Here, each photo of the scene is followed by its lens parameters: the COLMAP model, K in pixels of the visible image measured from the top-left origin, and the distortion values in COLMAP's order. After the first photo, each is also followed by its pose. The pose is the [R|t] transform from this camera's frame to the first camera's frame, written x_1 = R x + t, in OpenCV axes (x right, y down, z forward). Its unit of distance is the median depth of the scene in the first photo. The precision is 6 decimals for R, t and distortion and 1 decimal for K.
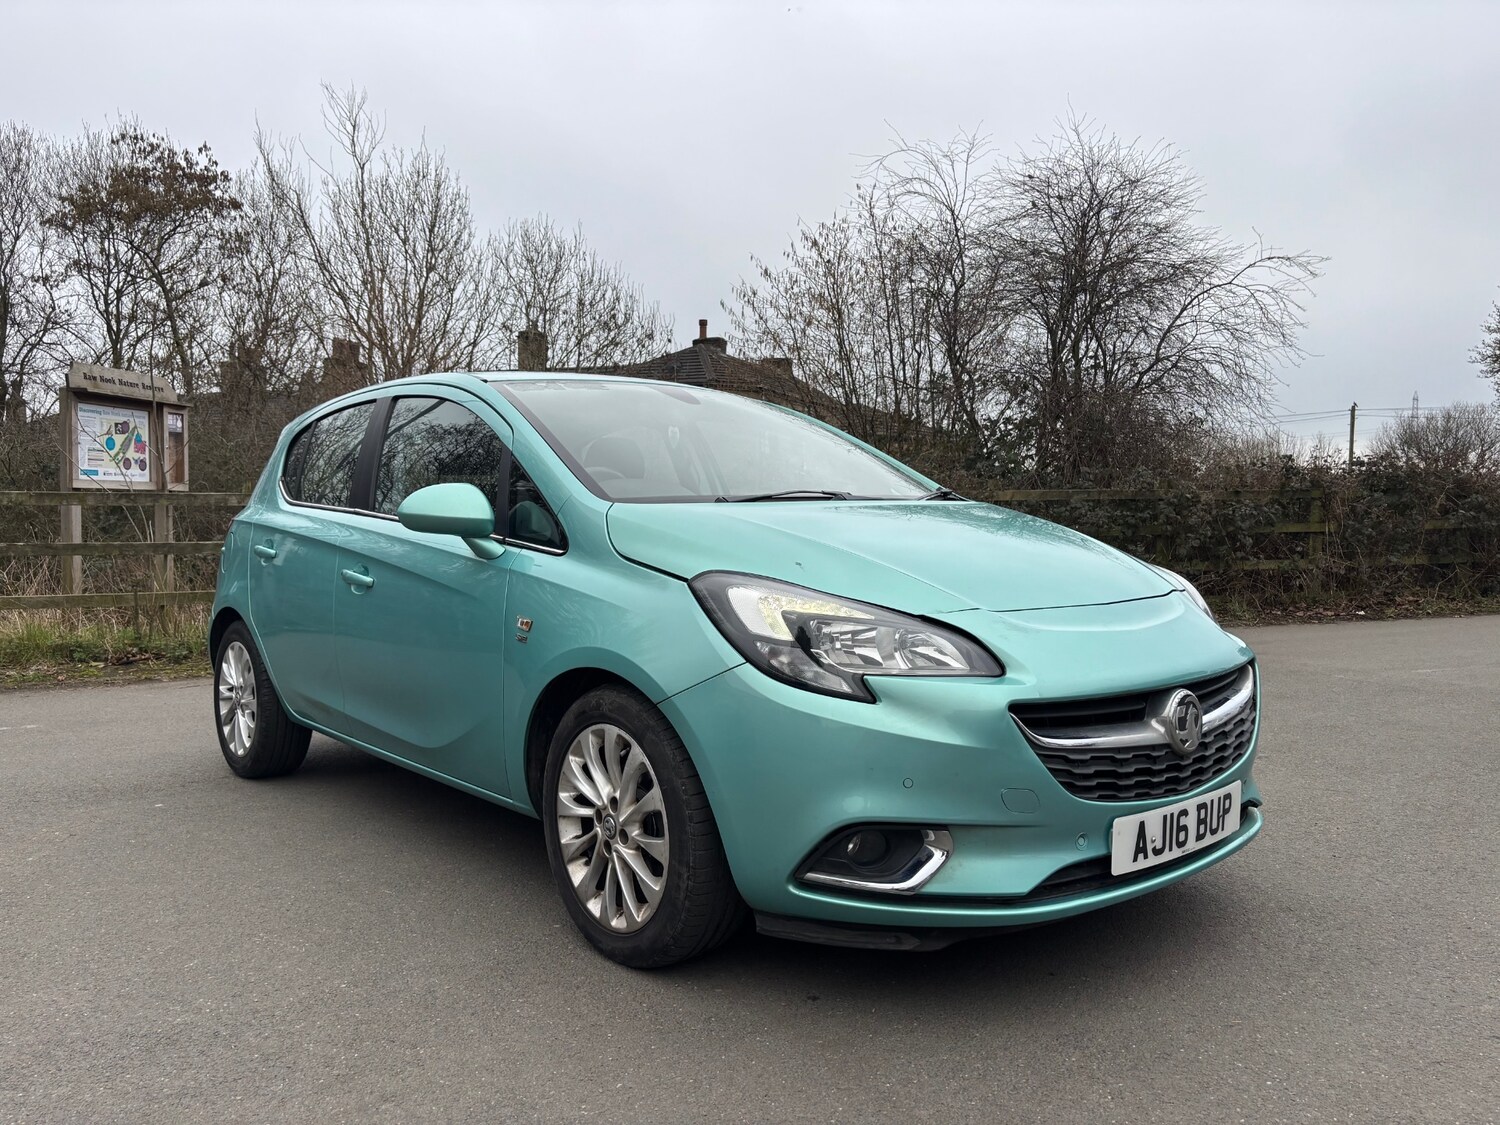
lens RADIAL K [[1131.5, 0, 747.2], [0, 1131.5, 558.9], [0, 0, 1]] dist [0.042106, -0.039611]
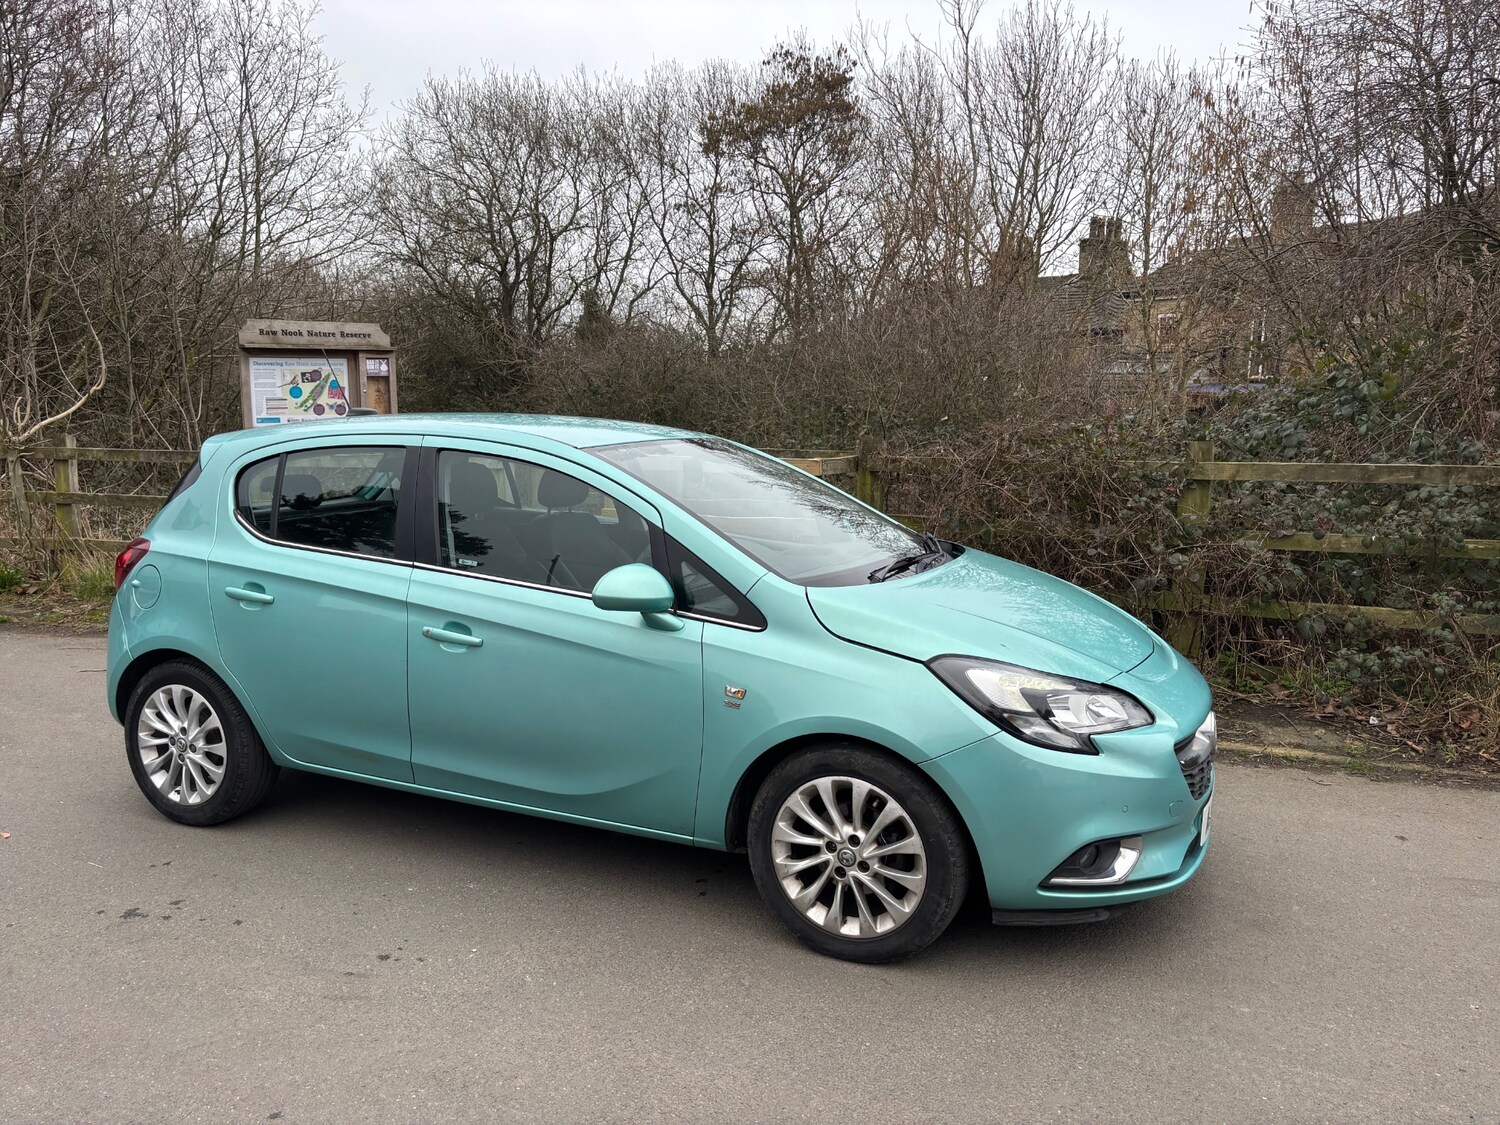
lens RADIAL K [[1131.5, 0, 742.9], [0, 1131.5, 548.0], [0, 0, 1]] dist [0.042106, -0.039611]
pose [[0.729436, 0.094090, -0.677548, 0.341915], [-0.026607, 0.993648, 0.109342, -0.057116], [0.683532, -0.061730, 0.727306, 0.339201]]
